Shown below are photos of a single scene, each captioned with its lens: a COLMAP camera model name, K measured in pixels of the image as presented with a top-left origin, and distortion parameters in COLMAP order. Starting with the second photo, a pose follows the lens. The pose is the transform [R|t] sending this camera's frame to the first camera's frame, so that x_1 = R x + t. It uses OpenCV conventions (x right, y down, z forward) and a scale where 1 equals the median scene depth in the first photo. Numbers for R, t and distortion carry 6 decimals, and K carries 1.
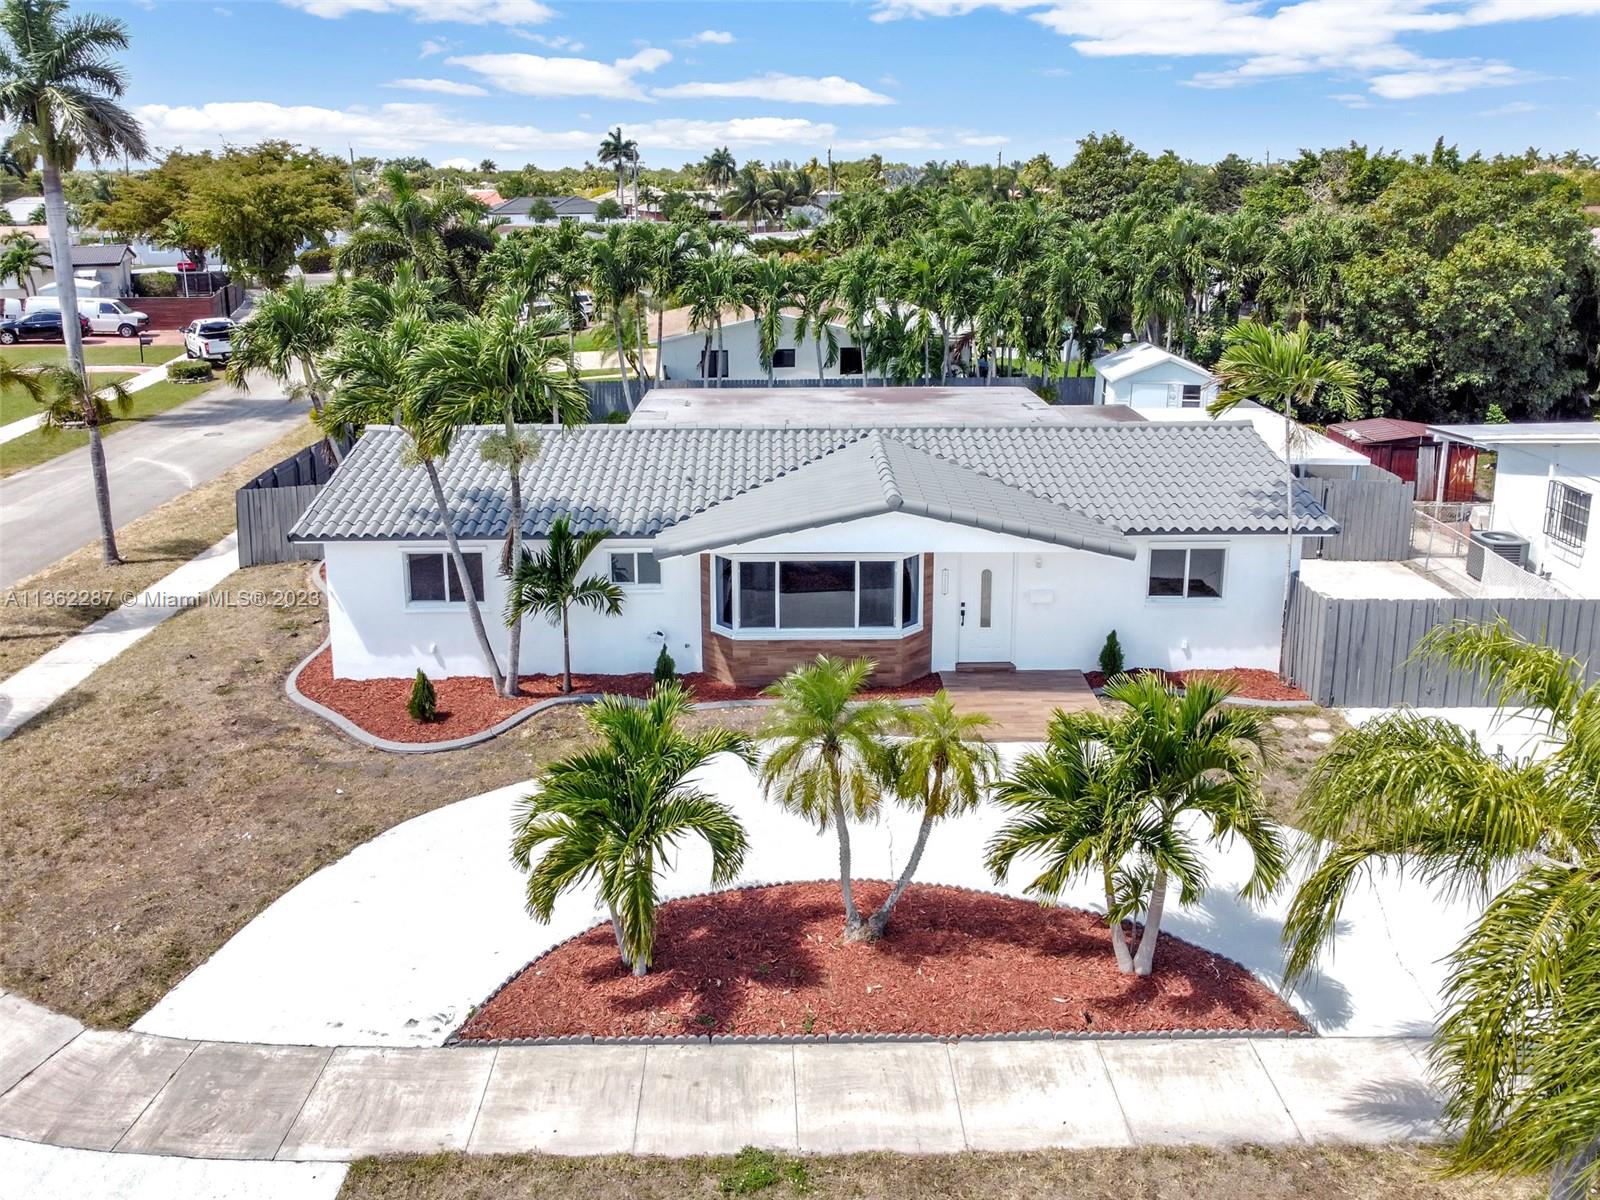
lens RADIAL K [[1324.5, 0, 801.0], [0, 1324.5, 589.8], [0, 0, 1]] dist [0.003779, -0.003187]
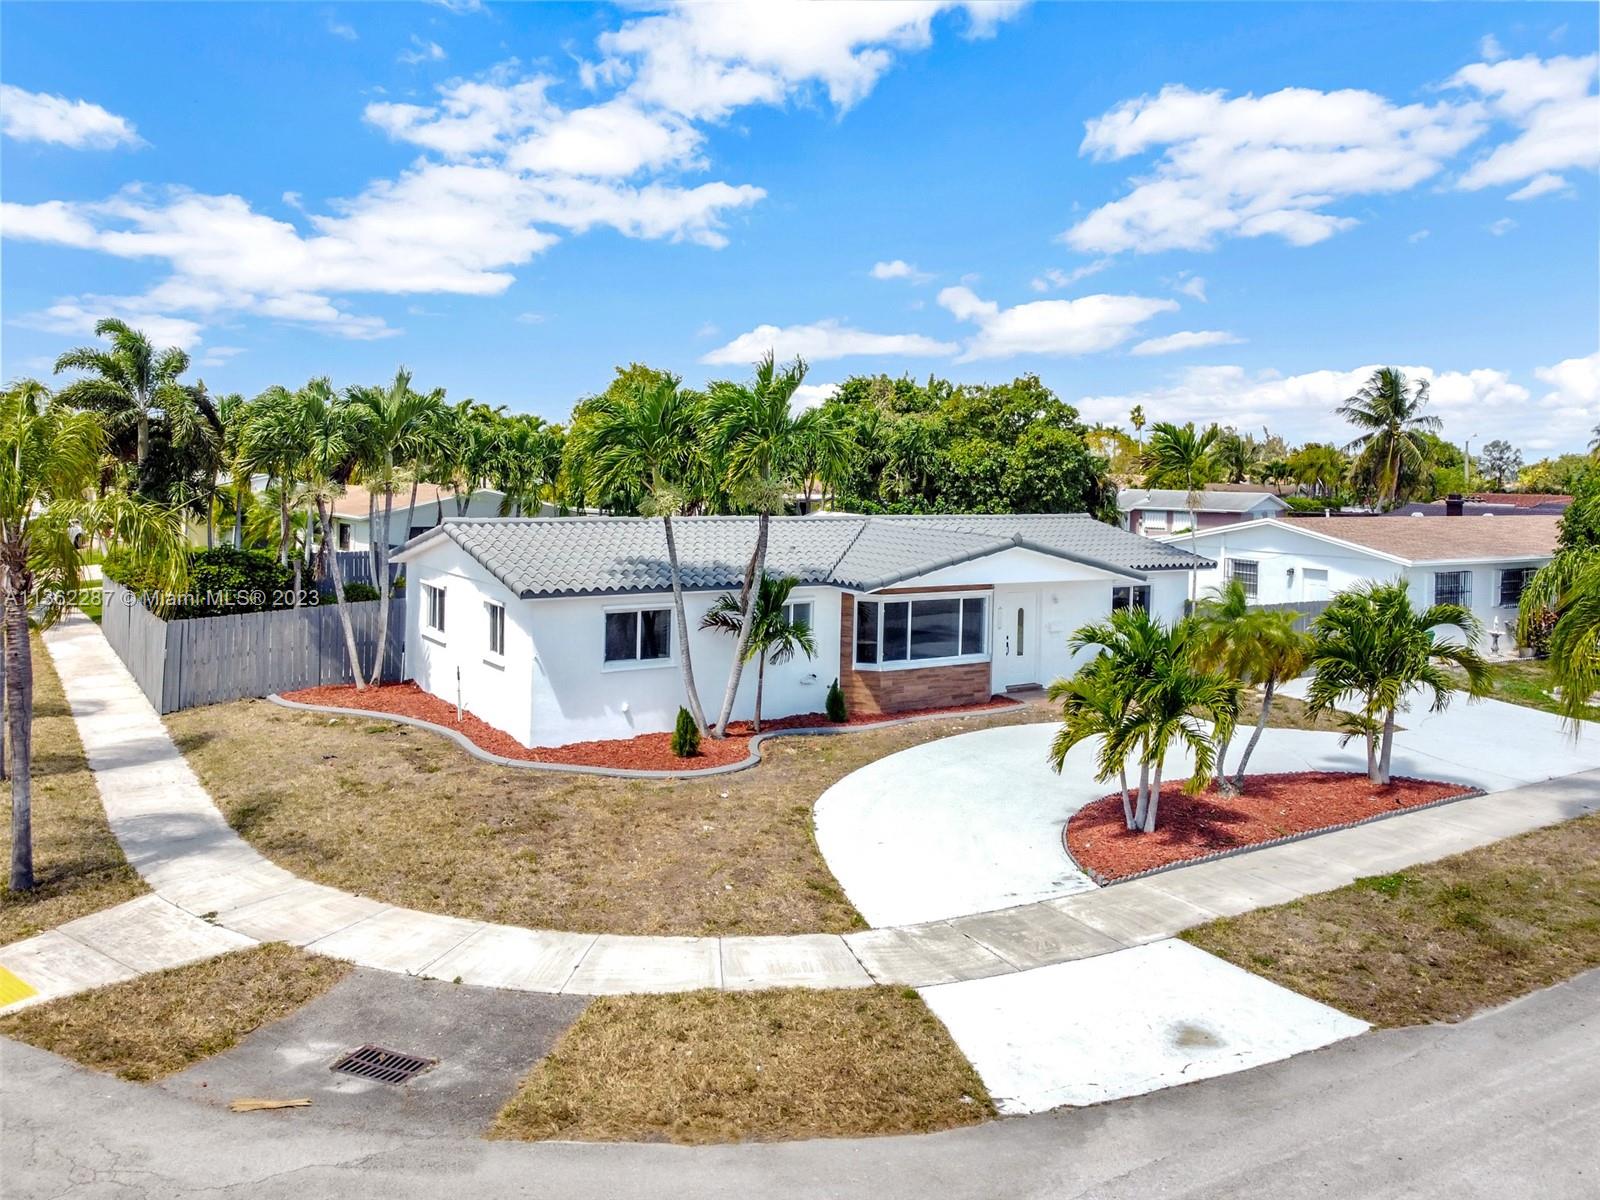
lens RADIAL K [[1366.5, 0, 796.9], [0, 1366.5, 597.1], [0, 0, 1]] dist [-0.038086, -0.007478]
pose [[0.828202, -0.031773, 0.559529, -0.769718], [0.150816, 0.974197, -0.167914, 0.161723], [-0.539756, 0.223453, 0.811623, 0.047505]]
